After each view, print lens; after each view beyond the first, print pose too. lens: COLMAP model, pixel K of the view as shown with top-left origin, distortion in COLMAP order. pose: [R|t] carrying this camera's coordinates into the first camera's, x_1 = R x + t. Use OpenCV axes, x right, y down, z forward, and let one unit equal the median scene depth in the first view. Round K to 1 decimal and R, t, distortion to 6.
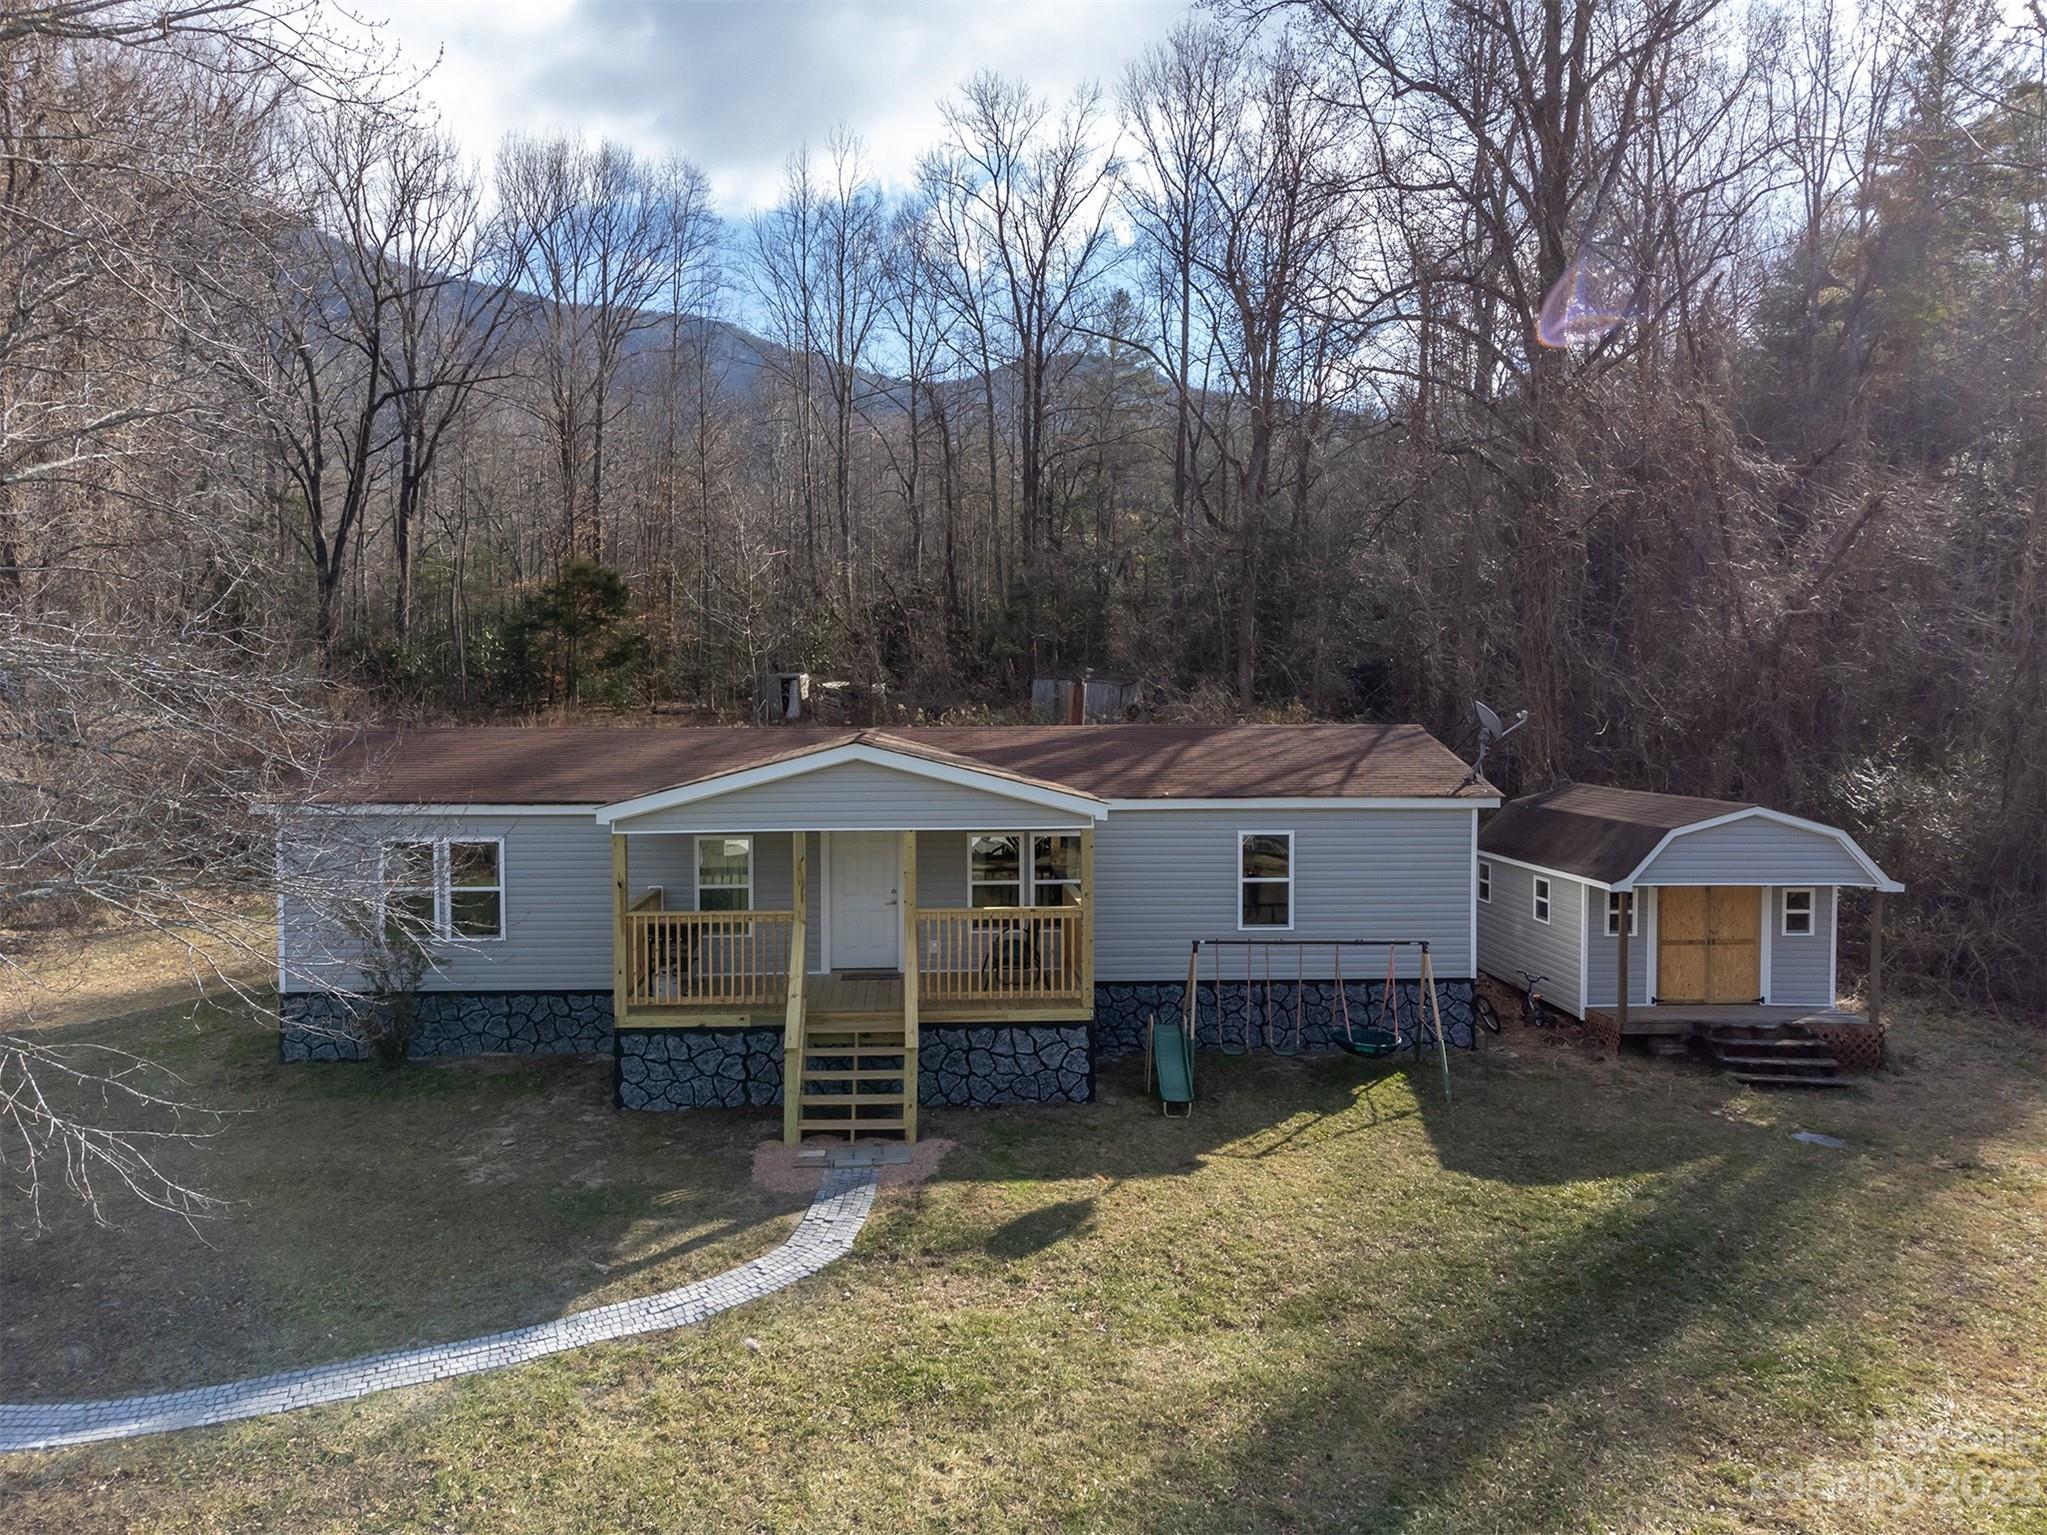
lens RADIAL K [[1525.2, 0, 1001.0], [0, 1525.2, 756.2], [0, 0, 1]] dist [0.017703, -0.000141]
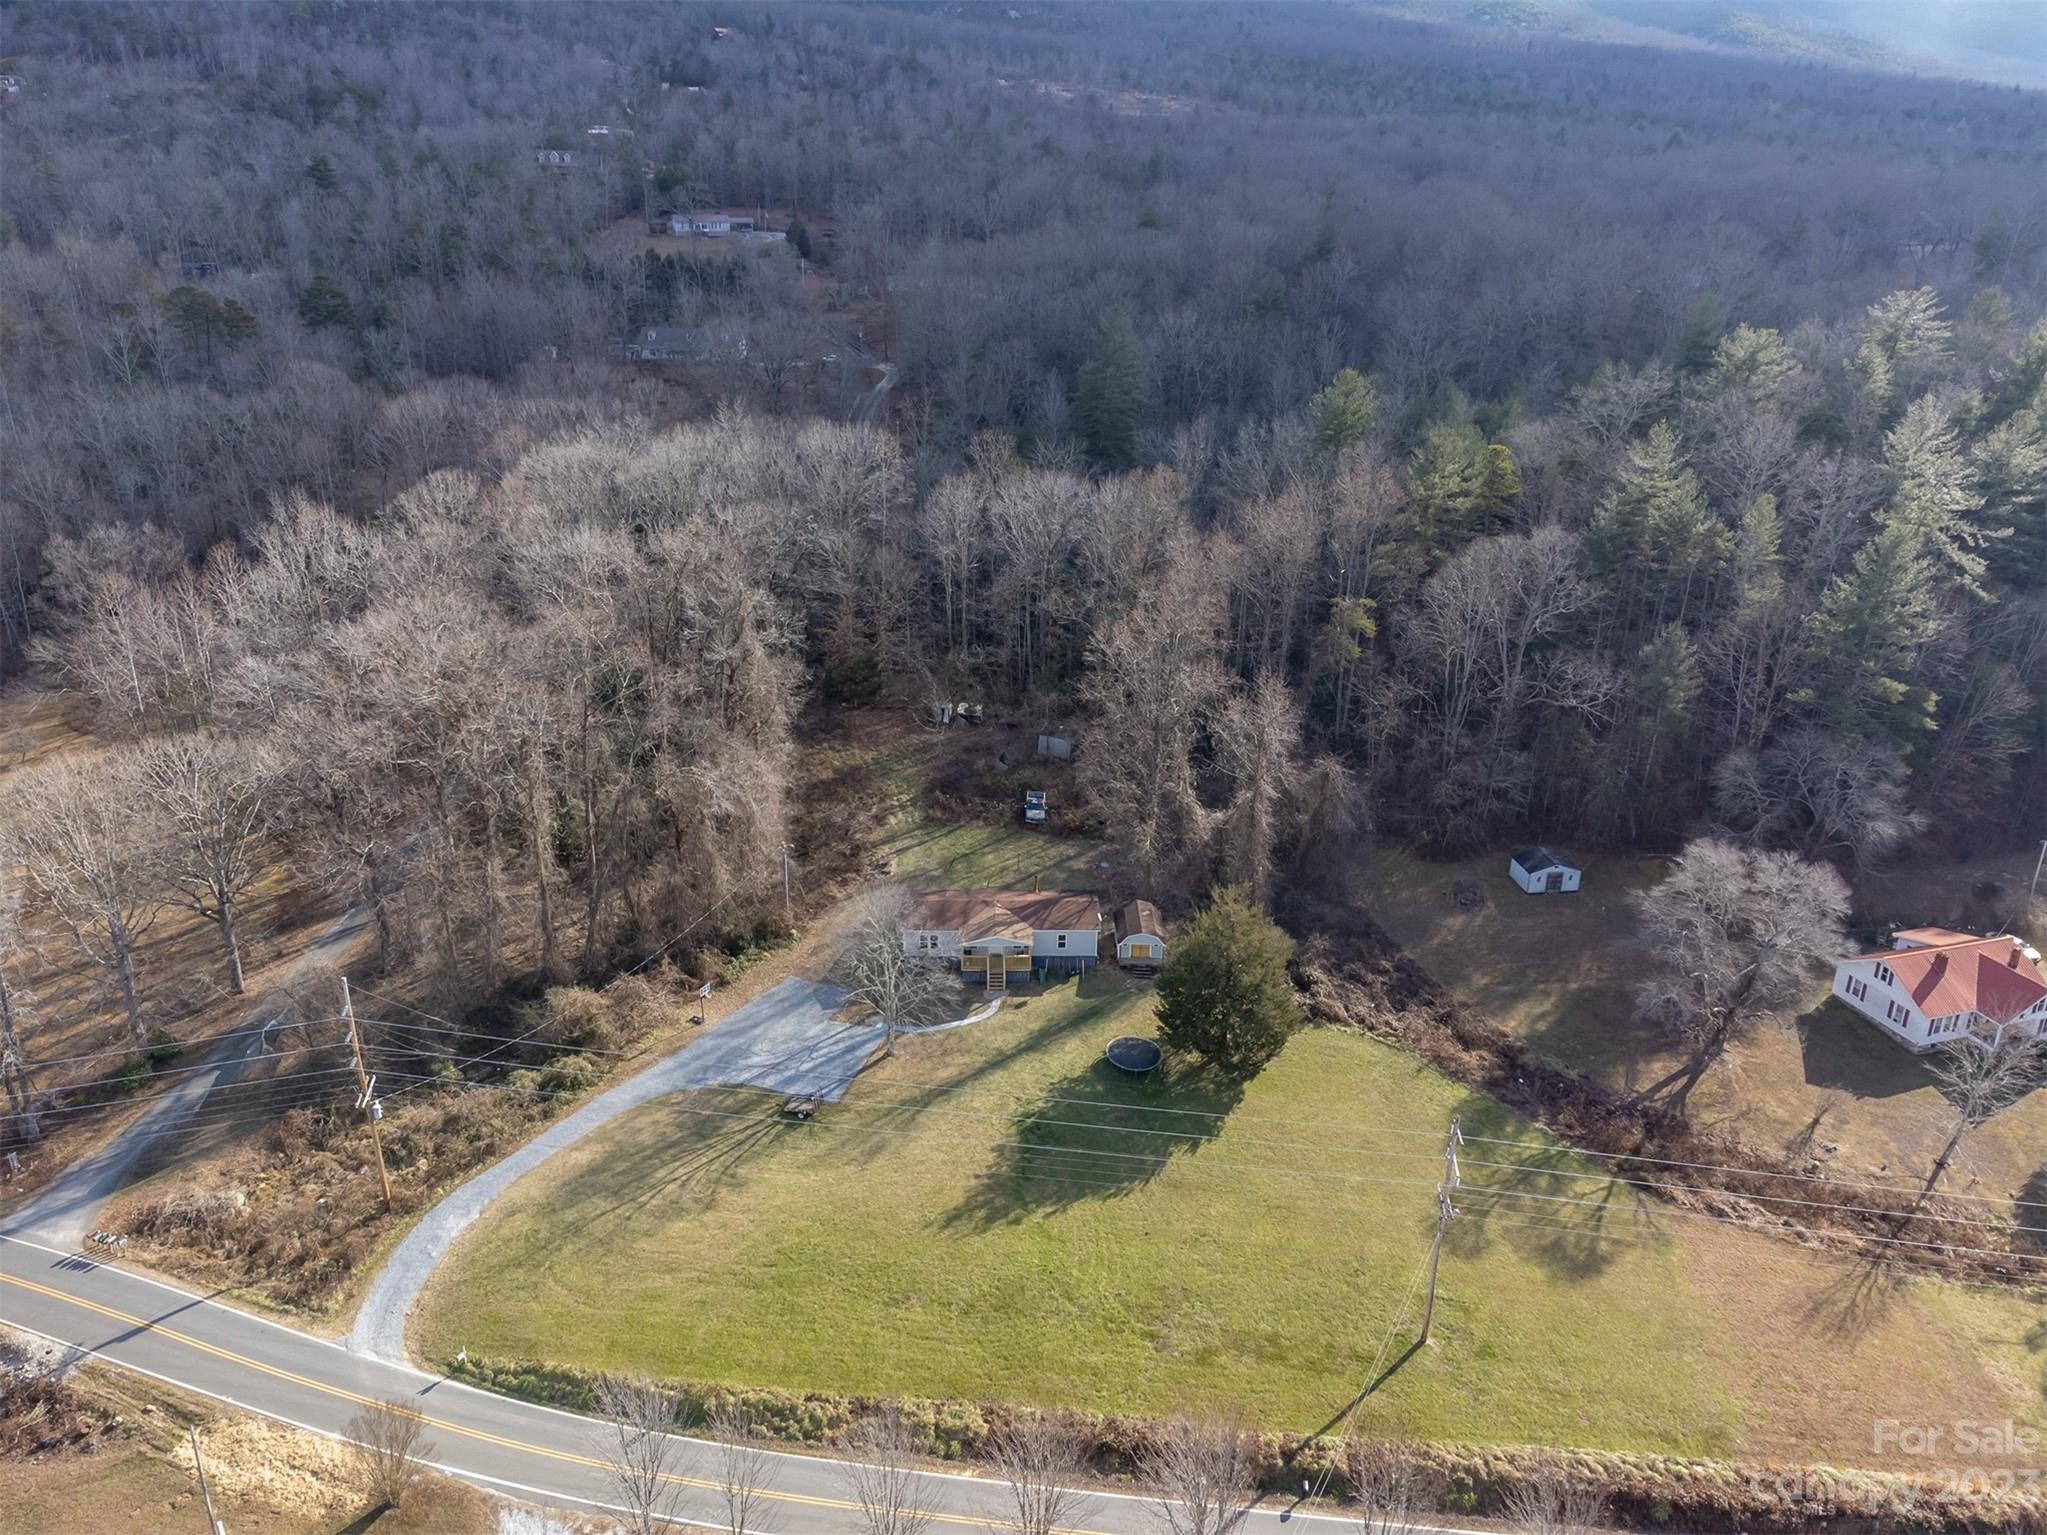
lens RADIAL K [[1525.2, 0, 1019.3], [0, 1525.2, 769.8], [0, 0, 1]] dist [0.017703, -0.000141]
pose [[0.999362, 0.016705, -0.031573, 0.212404], [-0.004504, 0.935781, 0.352552, -3.099629], [0.035435, -0.352185, 0.935259, -5.111331]]
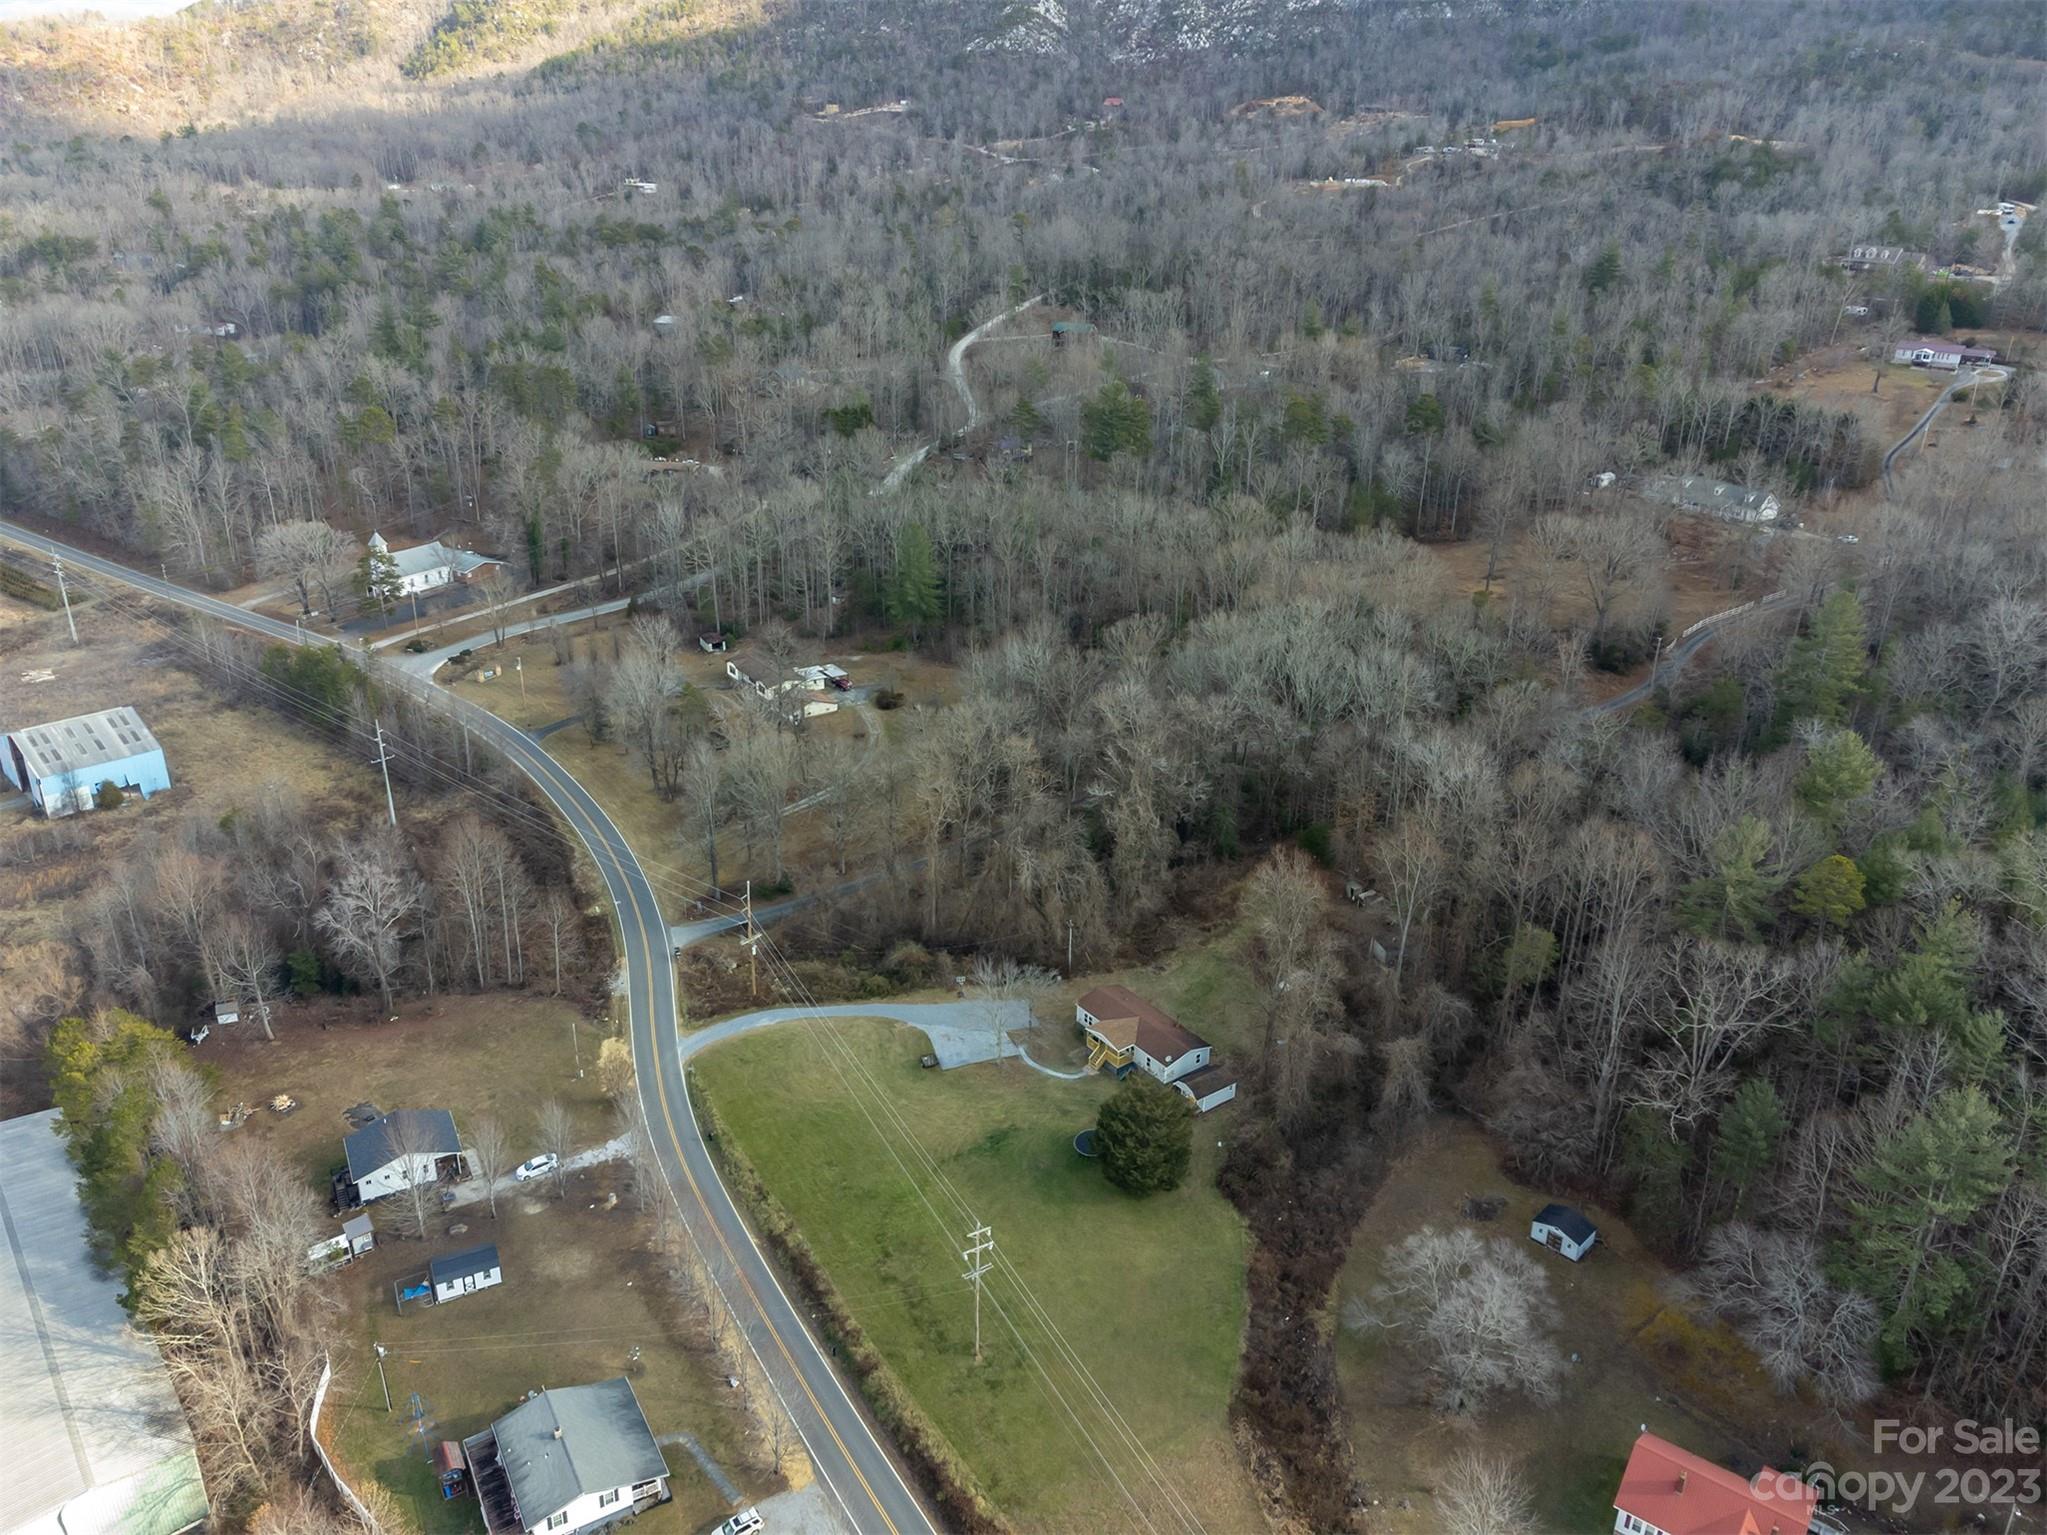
lens RADIAL K [[1525.2, 0, 1026.7], [0, 1525.2, 760.3], [0, 0, 1]] dist [0.017703, -0.000141]
pose [[0.562797, 0.335235, -0.755564, 6.618570], [-0.034660, 0.922834, 0.383634, -5.513976], [0.825868, -0.189720, 0.530988, -4.429653]]
